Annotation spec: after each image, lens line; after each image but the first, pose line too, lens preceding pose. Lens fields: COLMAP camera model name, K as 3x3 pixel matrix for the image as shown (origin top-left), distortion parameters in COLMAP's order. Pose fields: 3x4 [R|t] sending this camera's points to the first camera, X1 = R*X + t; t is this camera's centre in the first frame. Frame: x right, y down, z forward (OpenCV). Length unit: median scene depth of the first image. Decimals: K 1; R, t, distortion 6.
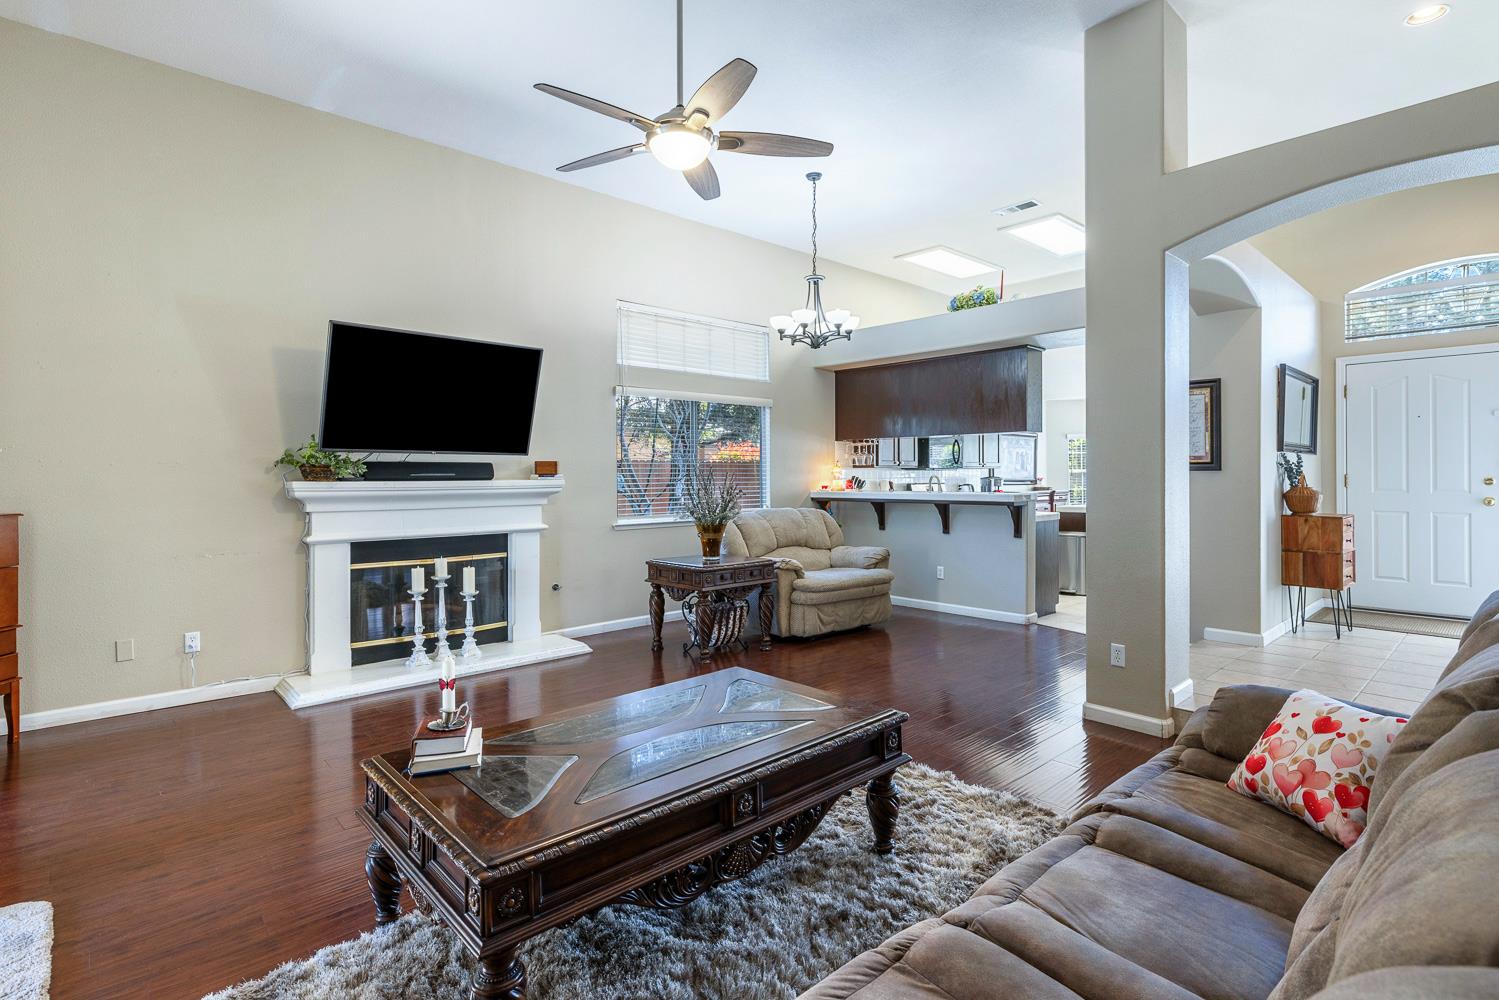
lens RADIAL K [[723.4, 0, 775.3], [0, 723.4, 482.7], [0, 0, 1]] dist [-0.006089, 0.001428]
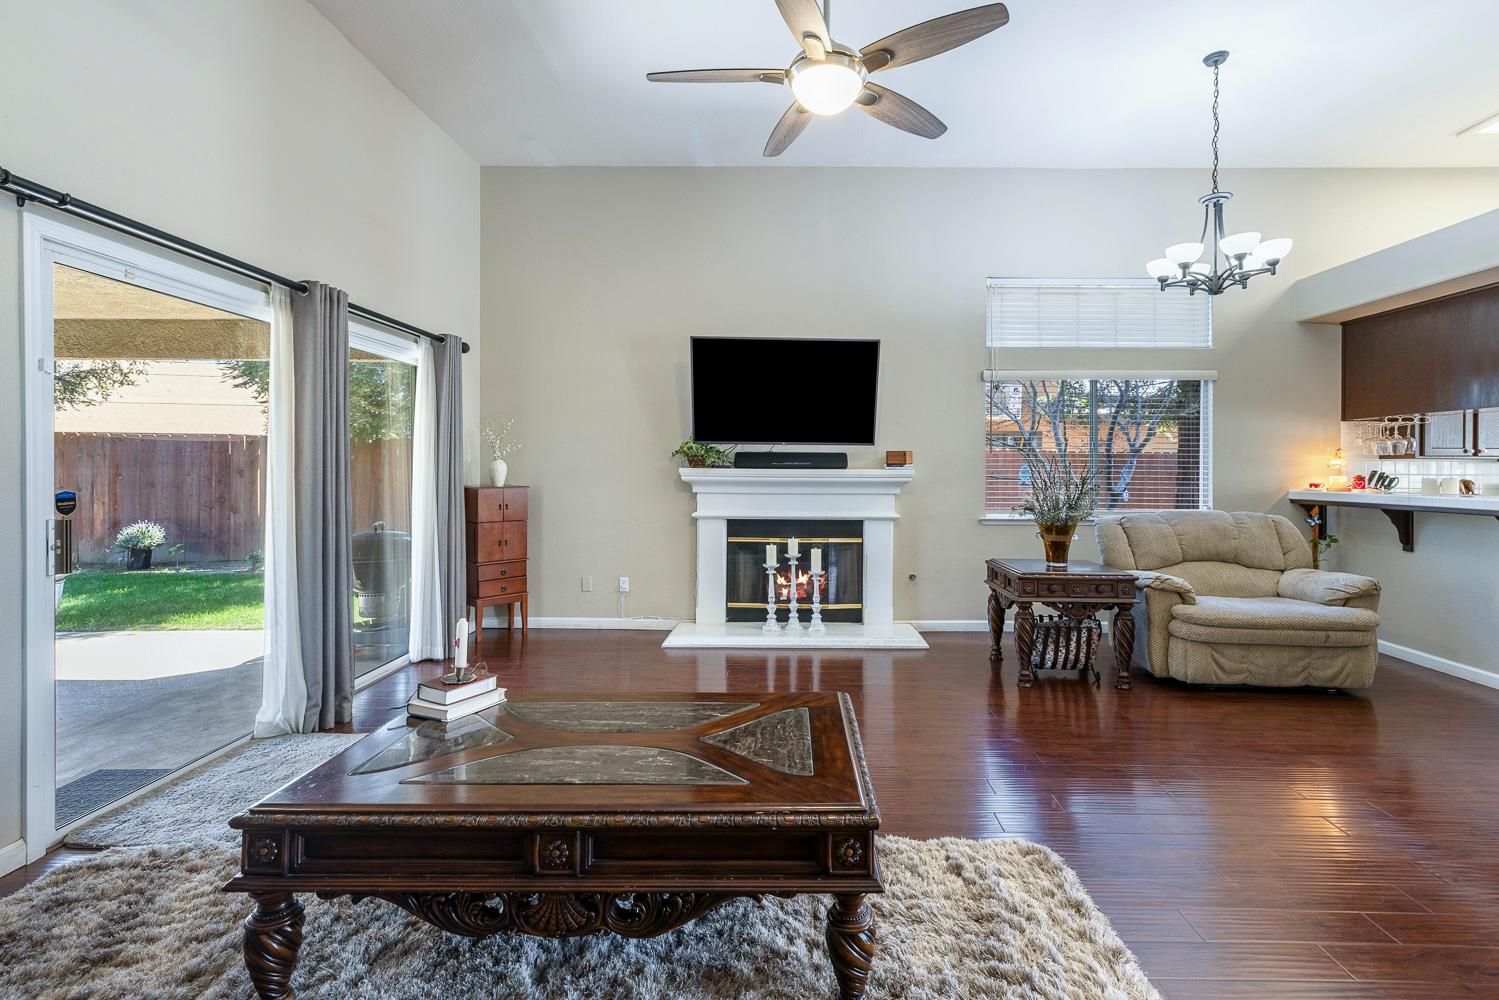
lens RADIAL K [[683.4, 0, 770.4], [0, 683.4, 475.5], [0, 0, 1]] dist [0.006177, 0.000102]
pose [[0.724968, 0.016092, -0.688595, 0.218182], [-0.016014, 0.999851, 0.006506, 0.000982], [0.688596, 0.006311, 0.725117, 0.192952]]
